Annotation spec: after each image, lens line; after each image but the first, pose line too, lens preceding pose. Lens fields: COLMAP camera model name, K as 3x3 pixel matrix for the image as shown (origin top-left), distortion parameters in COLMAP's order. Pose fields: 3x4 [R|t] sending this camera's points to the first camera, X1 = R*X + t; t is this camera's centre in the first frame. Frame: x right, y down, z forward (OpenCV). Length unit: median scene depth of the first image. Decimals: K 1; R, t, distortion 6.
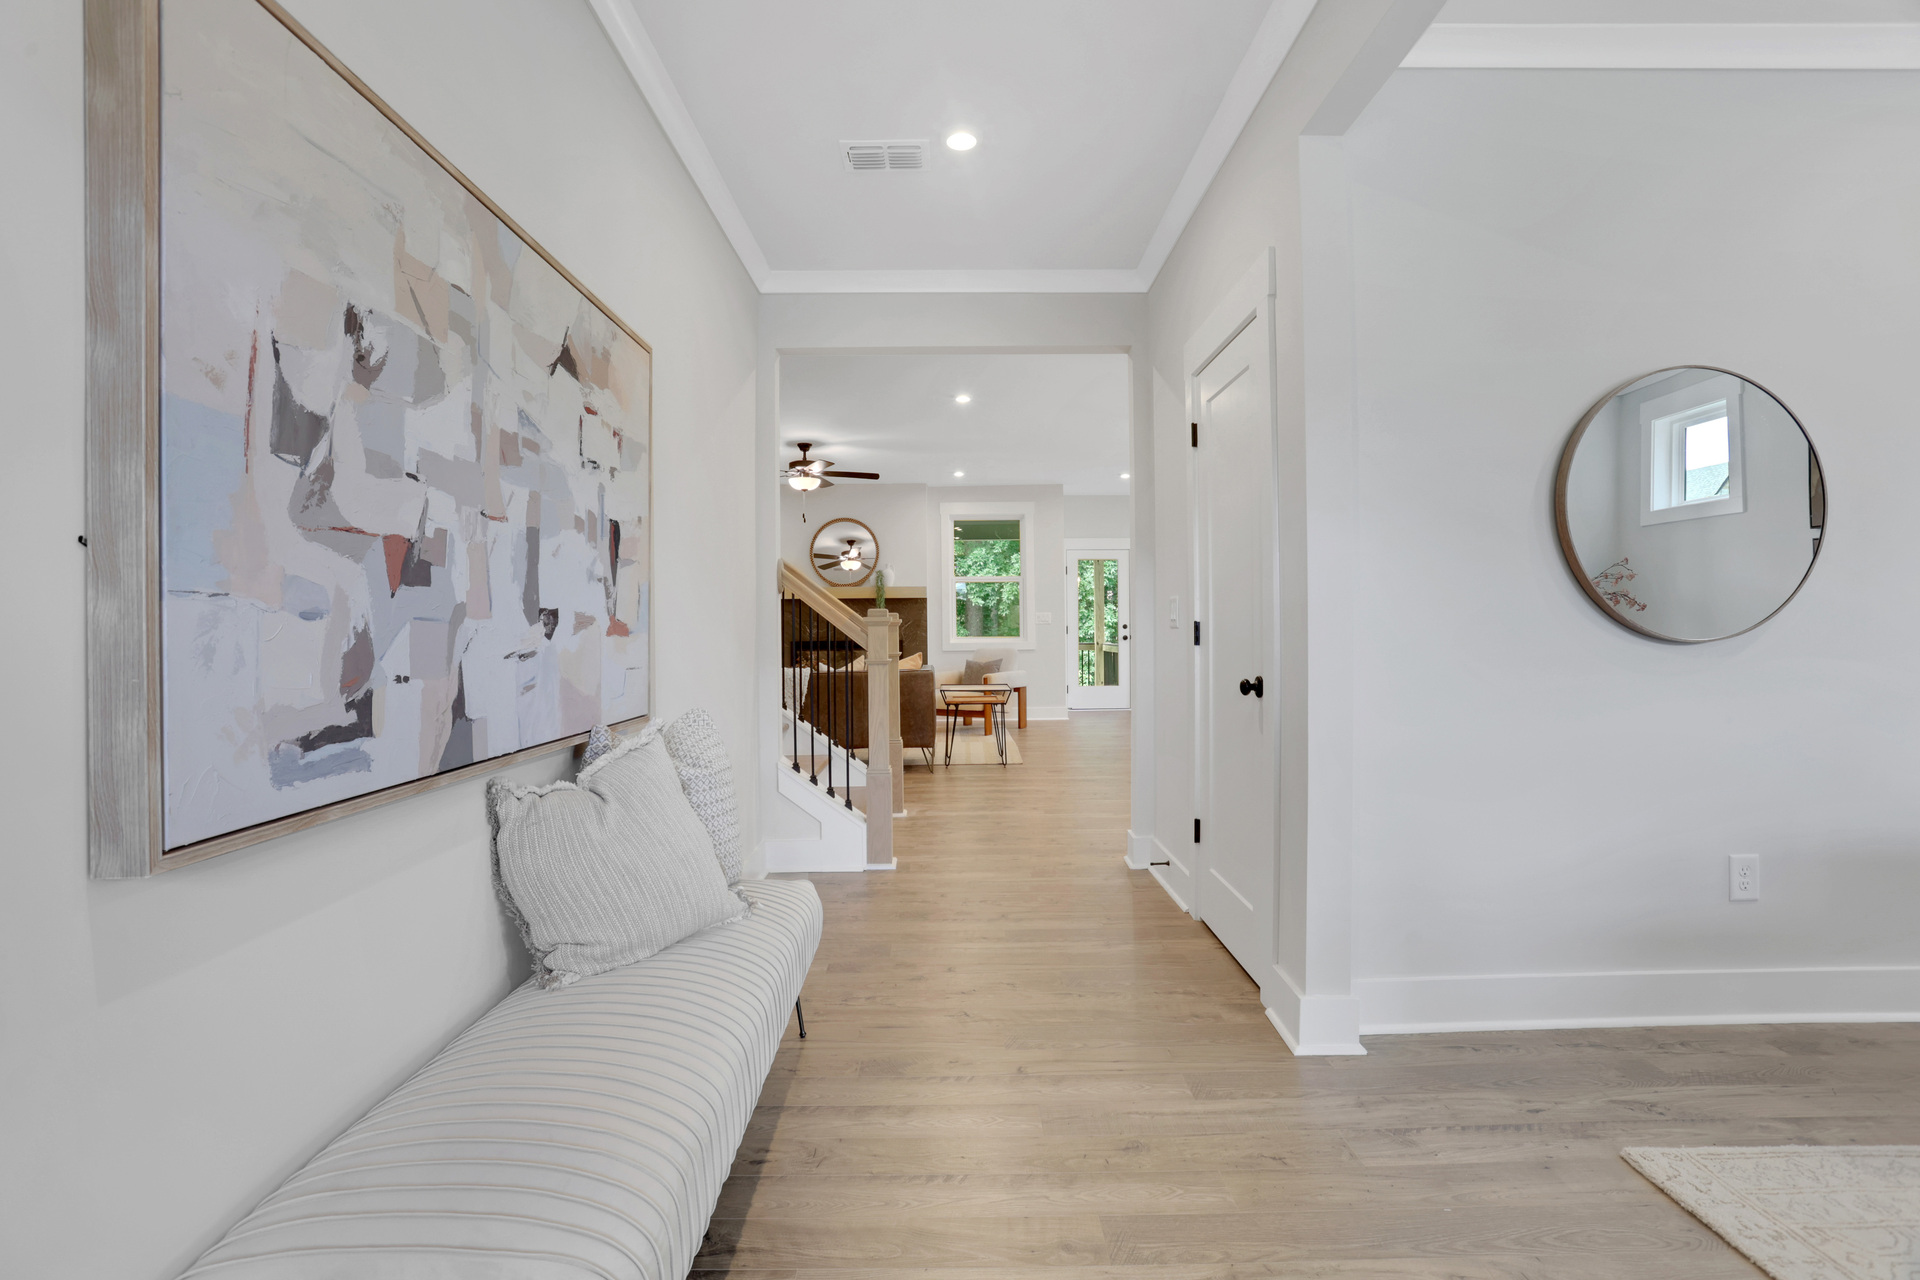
lens RADIAL K [[864.8, 0, 956.3], [0, 864.8, 604.1], [0, 0, 1]] dist [-0.002492, -0.000308]
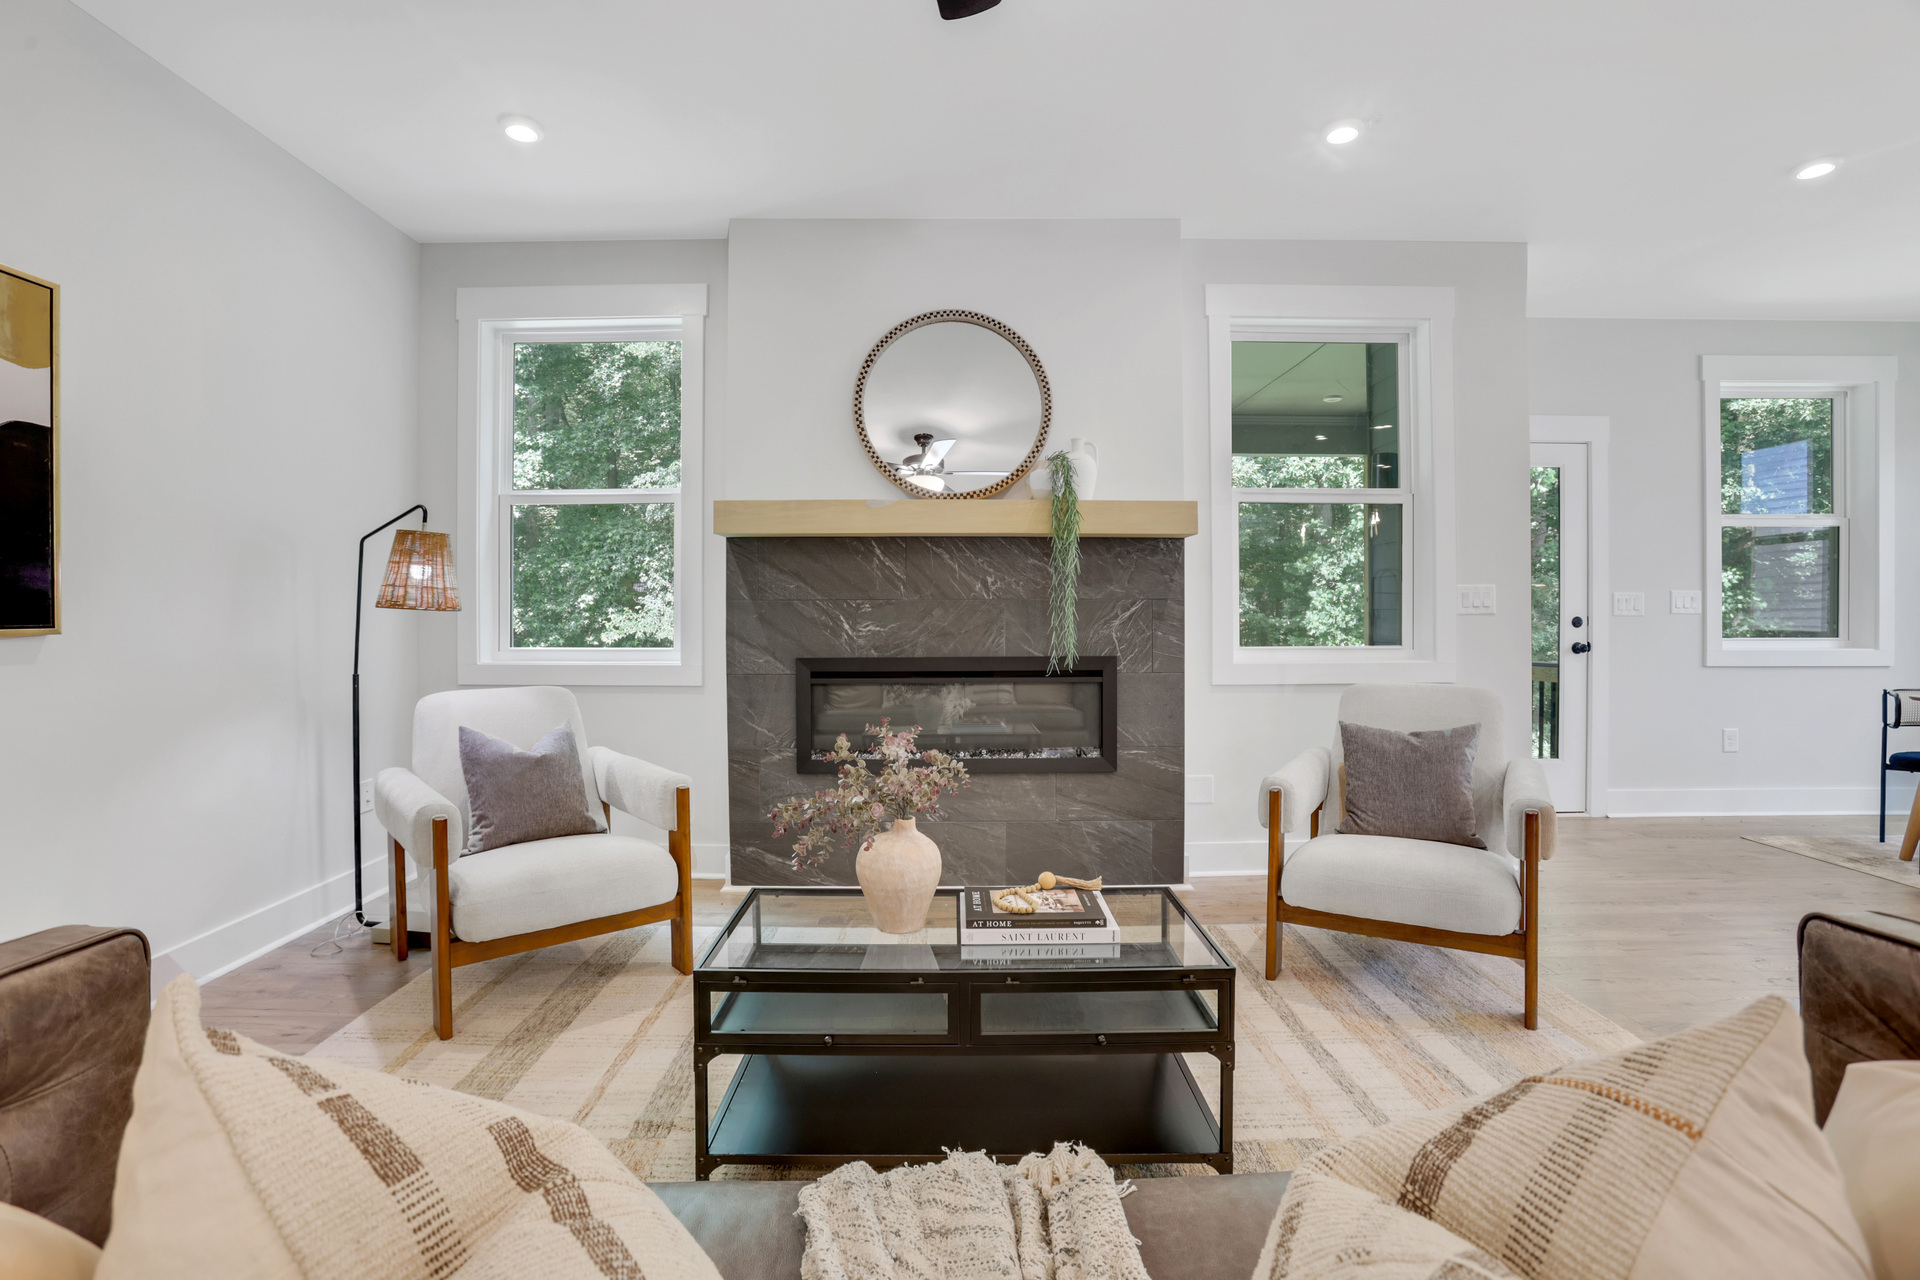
lens RADIAL K [[864.8, 0, 956.3], [0, 864.8, 604.1], [0, 0, 1]] dist [-0.002492, -0.000308]
pose [[0.999959, 0.004016, -0.008119, -0.122995], [-0.003925, 0.999930, 0.011191, 0.015718], [0.008163, -0.011158, 0.999904, 0.652829]]
